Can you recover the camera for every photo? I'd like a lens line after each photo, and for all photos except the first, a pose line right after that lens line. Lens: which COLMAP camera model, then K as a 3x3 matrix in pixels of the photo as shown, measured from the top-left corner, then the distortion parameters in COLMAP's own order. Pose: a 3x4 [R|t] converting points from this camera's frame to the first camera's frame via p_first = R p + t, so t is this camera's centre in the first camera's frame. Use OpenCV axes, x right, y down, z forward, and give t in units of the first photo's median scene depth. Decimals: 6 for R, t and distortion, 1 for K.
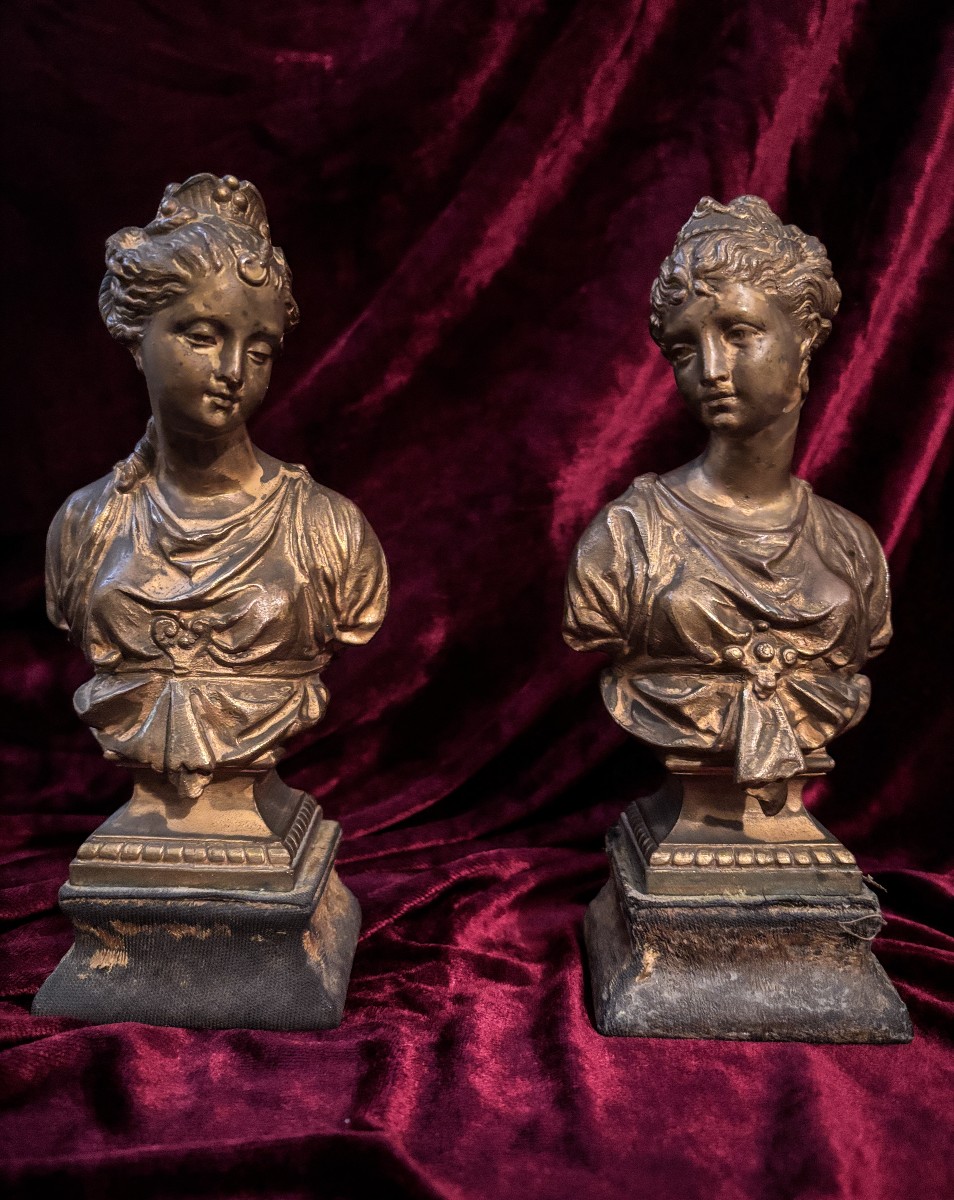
lens RADIAL K [[870.9, 0, 479.0], [0, 870.9, 624.6], [0, 0, 1]] dist [-0.002455, -0.005136]
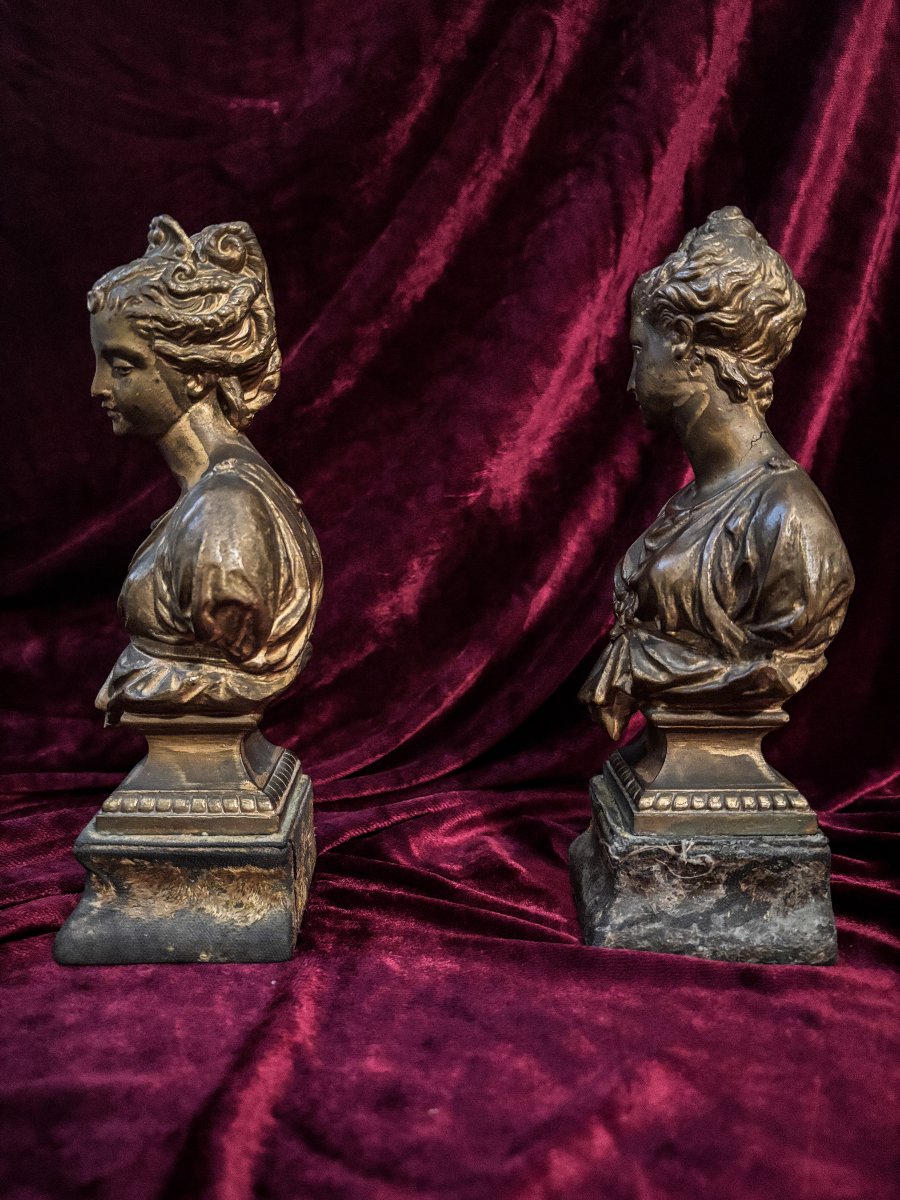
lens RADIAL K [[834.5, 0, 450.0], [0, 834.5, 600.0], [0, 0, 1]] dist [0.005950, -0.001078]
pose [[0.999761, -0.020170, -0.008399, 0.050024], [0.020139, 0.999790, -0.003693, 0.006998], [0.008472, 0.003523, 0.999958, -0.090688]]
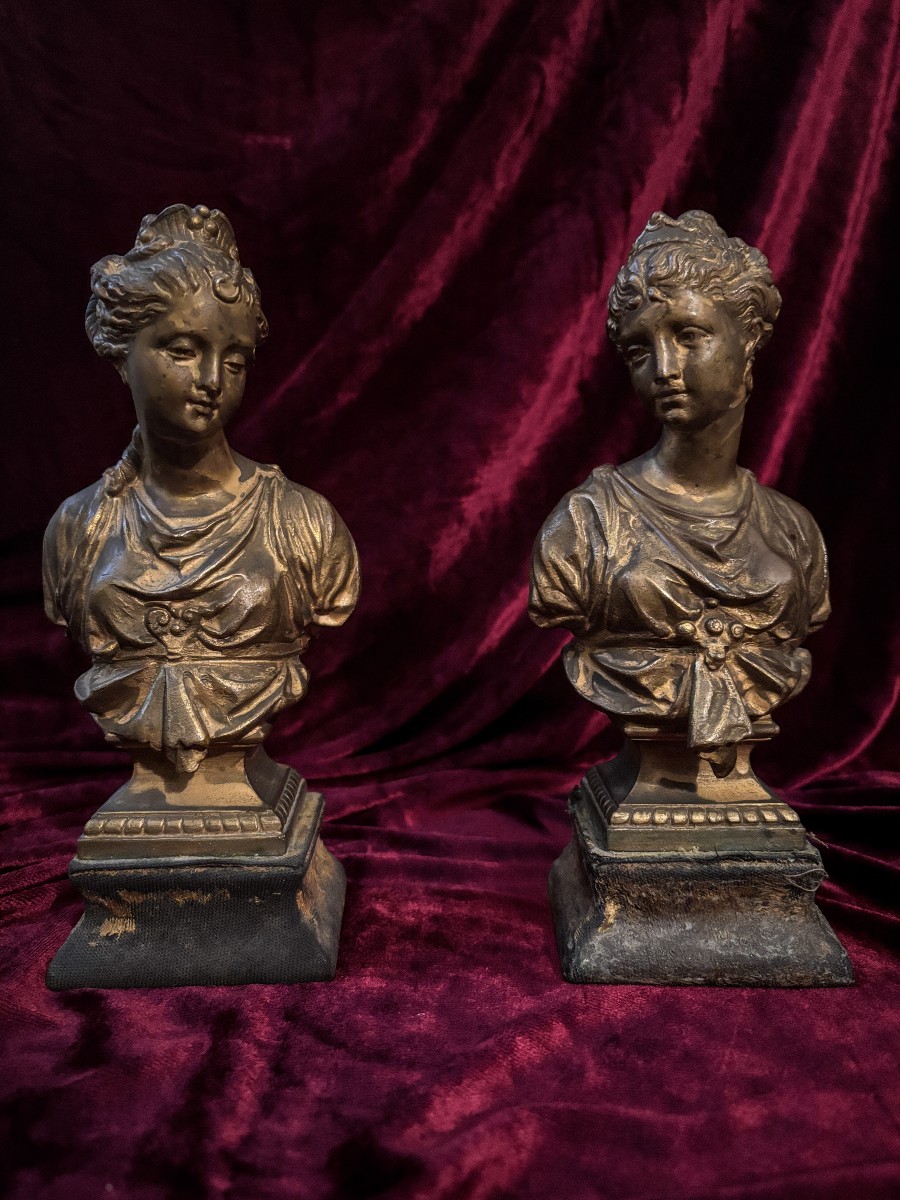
lens RADIAL K [[834.5, 0, 450.0], [0, 834.5, 600.0], [0, 0, 1]] dist [0.005950, -0.001078]
pose [[0.999894, -0.012817, -0.006978, 0.057697], [0.012754, 0.999878, -0.008994, 0.019151], [0.007092, 0.008904, 0.999935, -0.185572]]
